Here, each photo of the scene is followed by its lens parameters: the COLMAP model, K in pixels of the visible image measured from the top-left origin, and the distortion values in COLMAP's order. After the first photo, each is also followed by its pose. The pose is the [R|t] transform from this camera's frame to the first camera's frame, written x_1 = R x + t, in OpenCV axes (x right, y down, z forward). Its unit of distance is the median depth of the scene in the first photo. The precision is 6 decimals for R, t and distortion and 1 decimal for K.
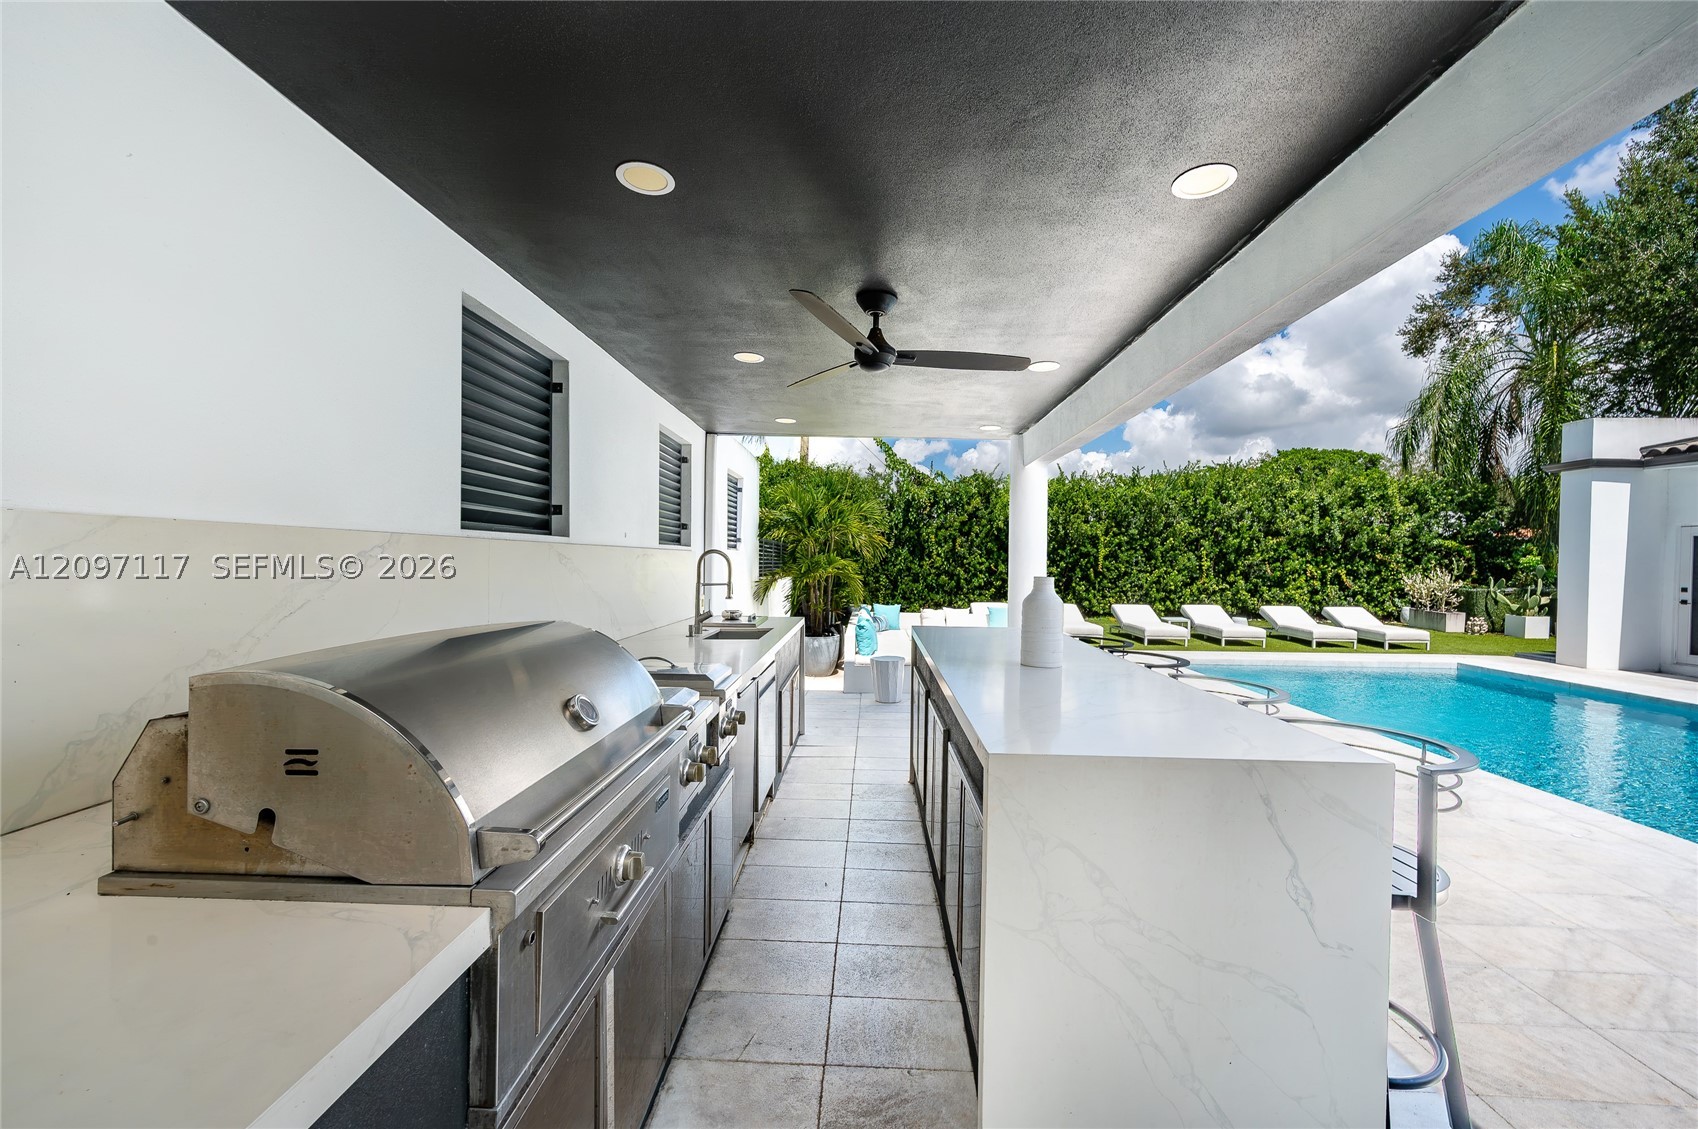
lens RADIAL K [[664.9, 0, 840.7], [0, 664.9, 565.0], [0, 0, 1]] dist [0.010255, -0.000905]
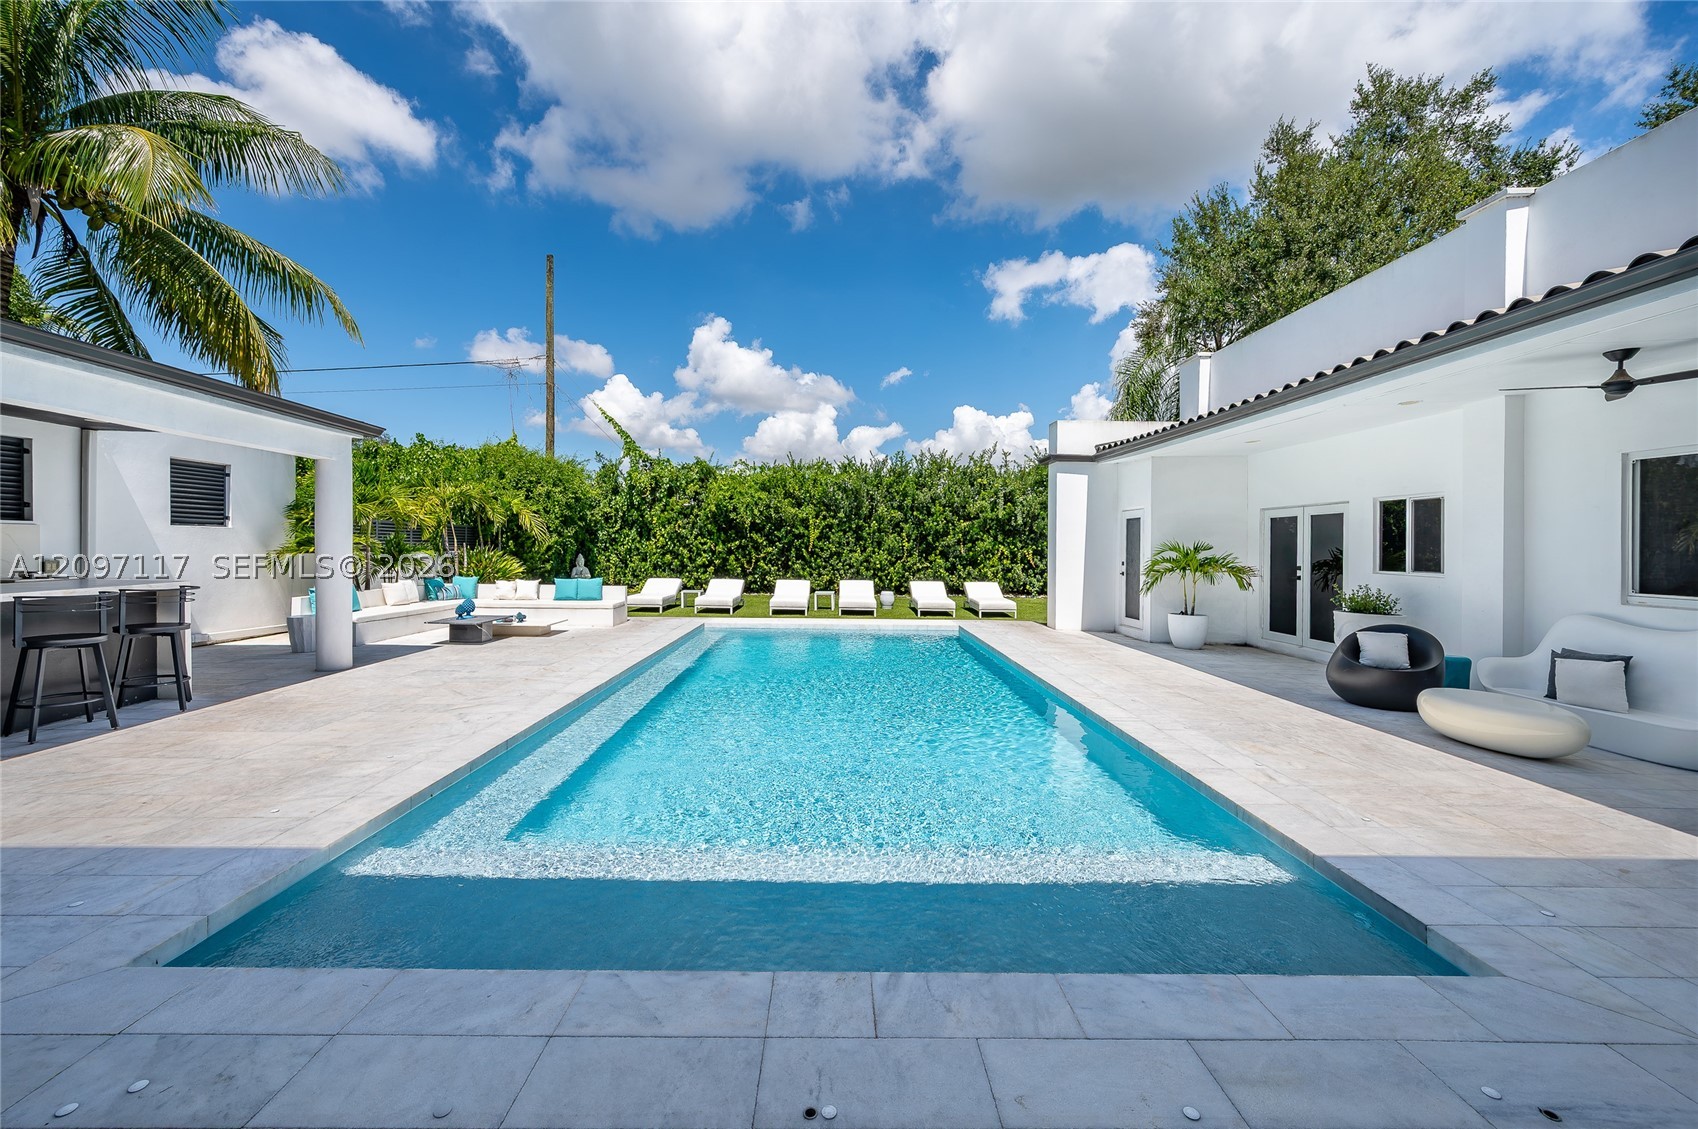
lens RADIAL K [[664.9, 0, 852.5], [0, 664.9, 553.7], [0, 0, 1]] dist [0.010255, -0.000905]
pose [[0.998837, 0.001846, 0.048177, 0.403106], [-0.002126, 0.999981, 0.005757, 0.007278], [-0.048166, -0.005853, 0.998822, -0.092611]]
